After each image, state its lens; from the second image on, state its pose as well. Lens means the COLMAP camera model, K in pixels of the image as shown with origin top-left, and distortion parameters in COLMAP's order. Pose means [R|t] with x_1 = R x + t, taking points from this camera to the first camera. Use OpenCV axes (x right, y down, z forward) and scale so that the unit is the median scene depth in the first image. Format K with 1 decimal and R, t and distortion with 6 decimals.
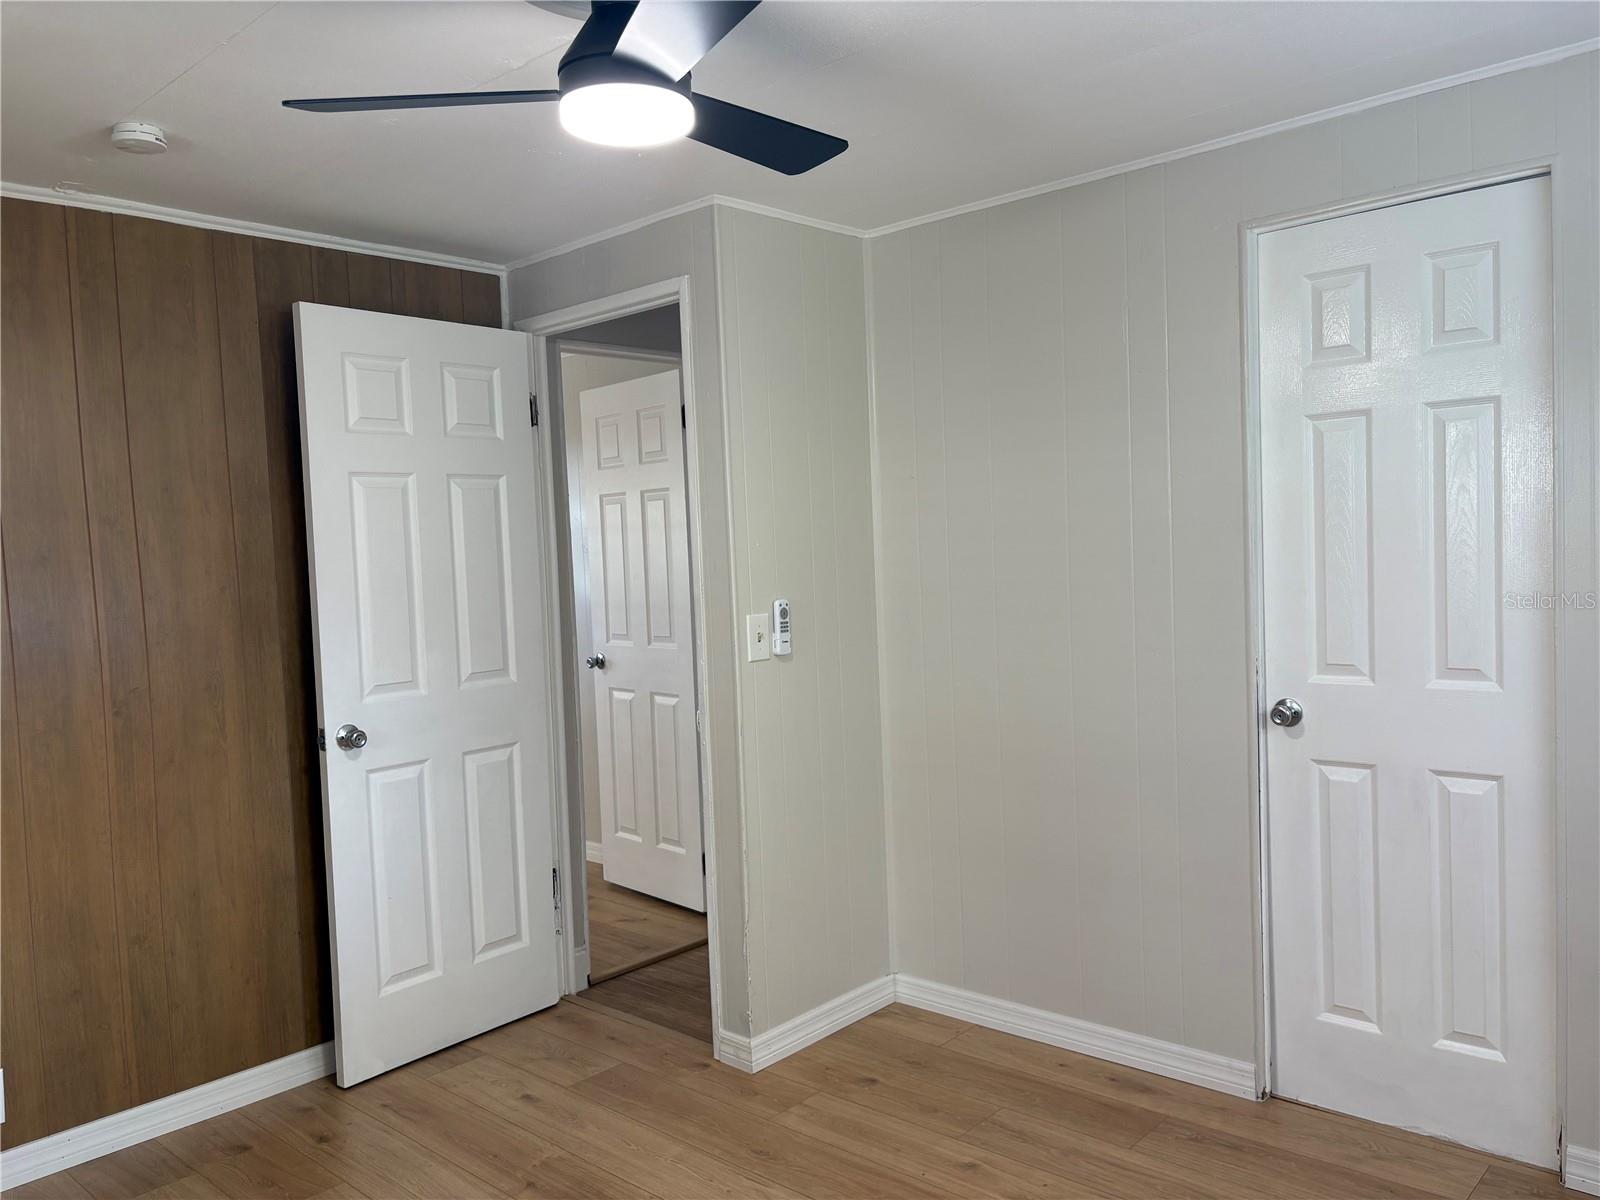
lens RADIAL K [[1232.7, 0, 806.2], [0, 1232.7, 602.9], [0, 0, 1]] dist [0.061447, -0.057561]
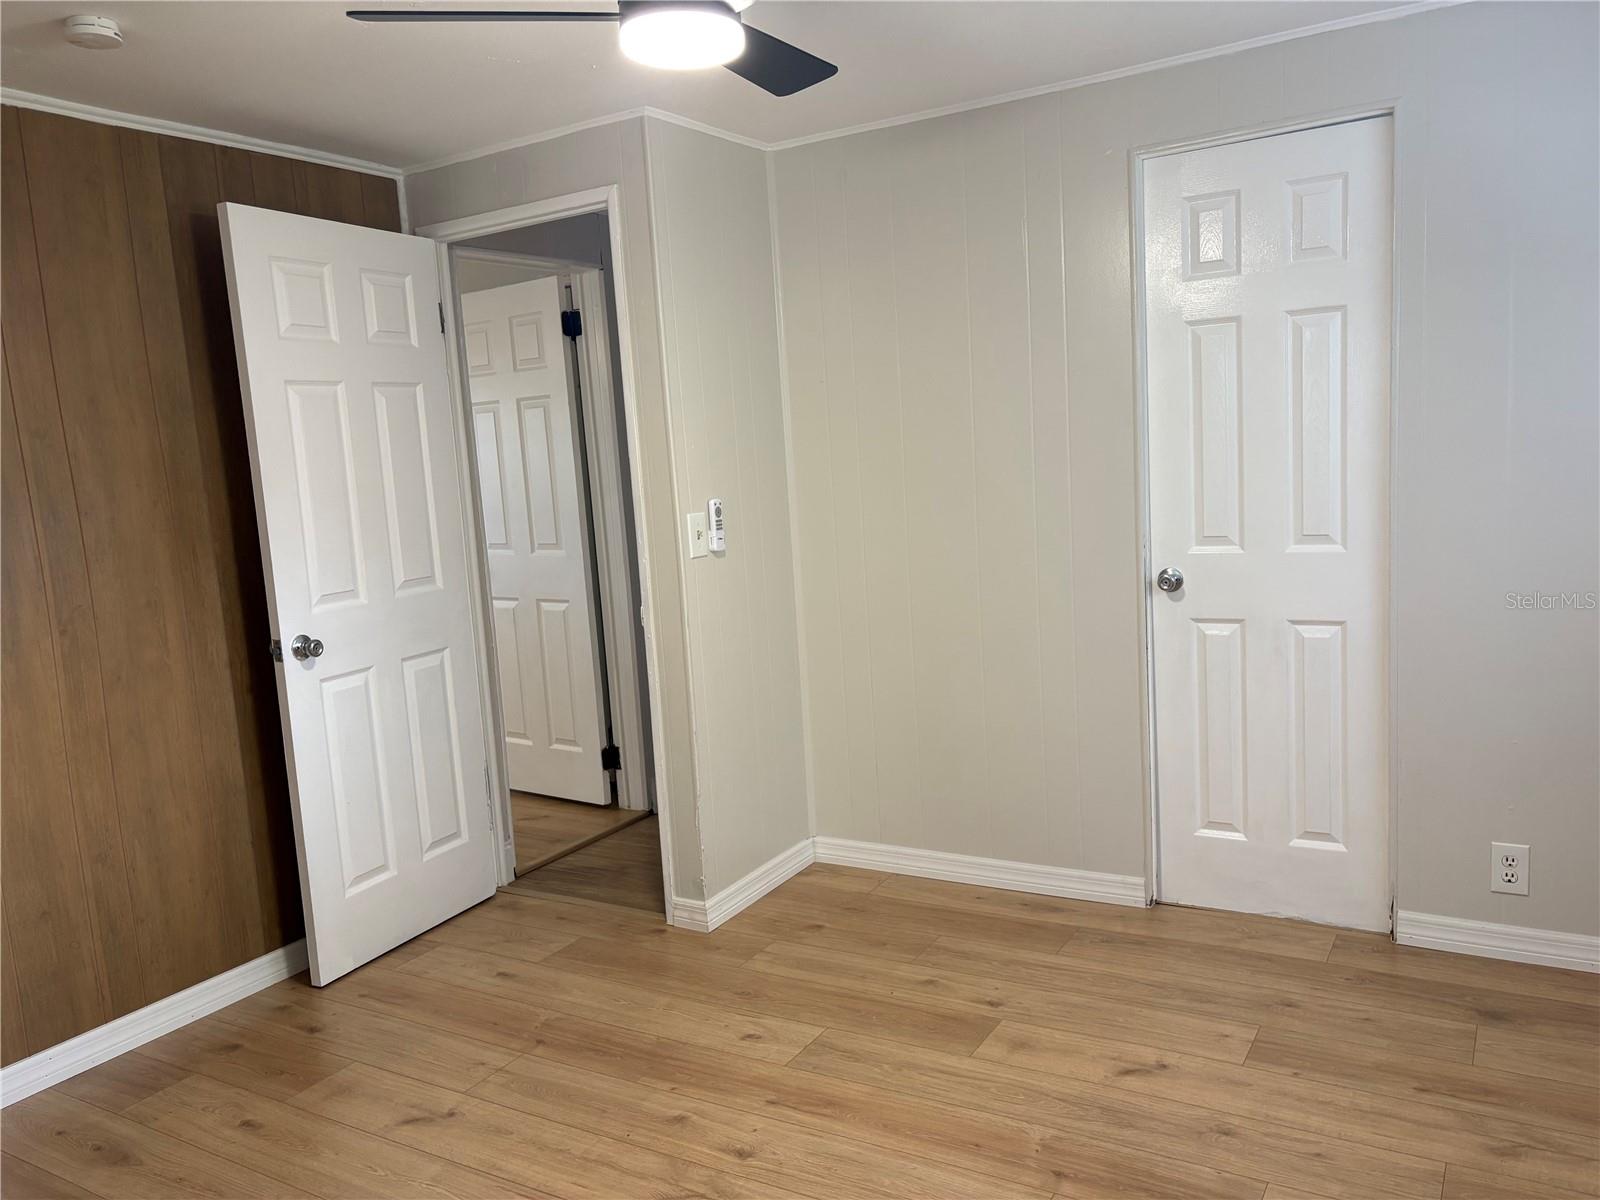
lens RADIAL K [[1232.7, 0, 809.4], [0, 1232.7, 605.9], [0, 0, 1]] dist [0.061447, -0.057561]
pose [[0.979460, -0.047042, 0.196074, -0.169001], [0.032622, 0.996564, 0.076136, 0.012217], [-0.198982, -0.068175, 0.977629, -0.071038]]
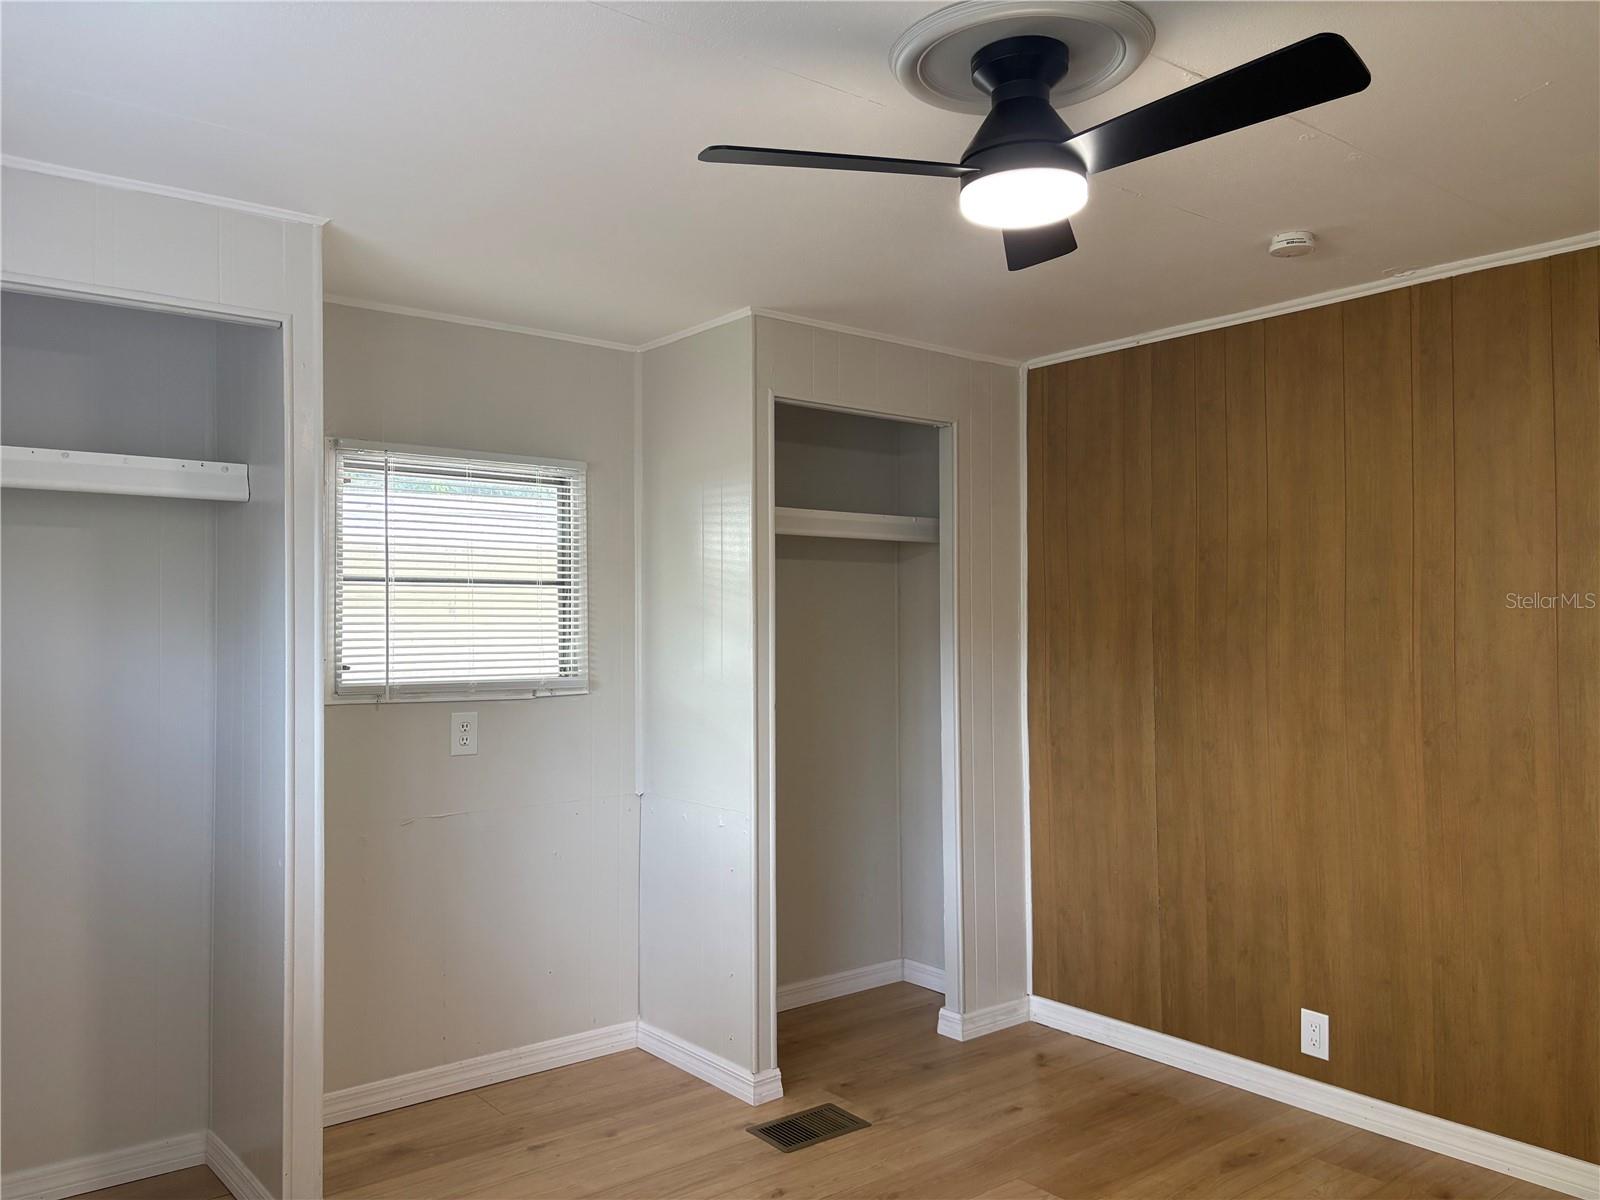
lens RADIAL K [[1232.7, 0, 794.7], [0, 1232.7, 609.6], [0, 0, 1]] dist [0.061447, -0.057561]
pose [[-0.142278, 0.027256, -0.989451, 0.584450], [-0.040719, 0.998613, 0.033364, -0.039894], [0.988989, 0.045036, -0.140971, 0.601073]]
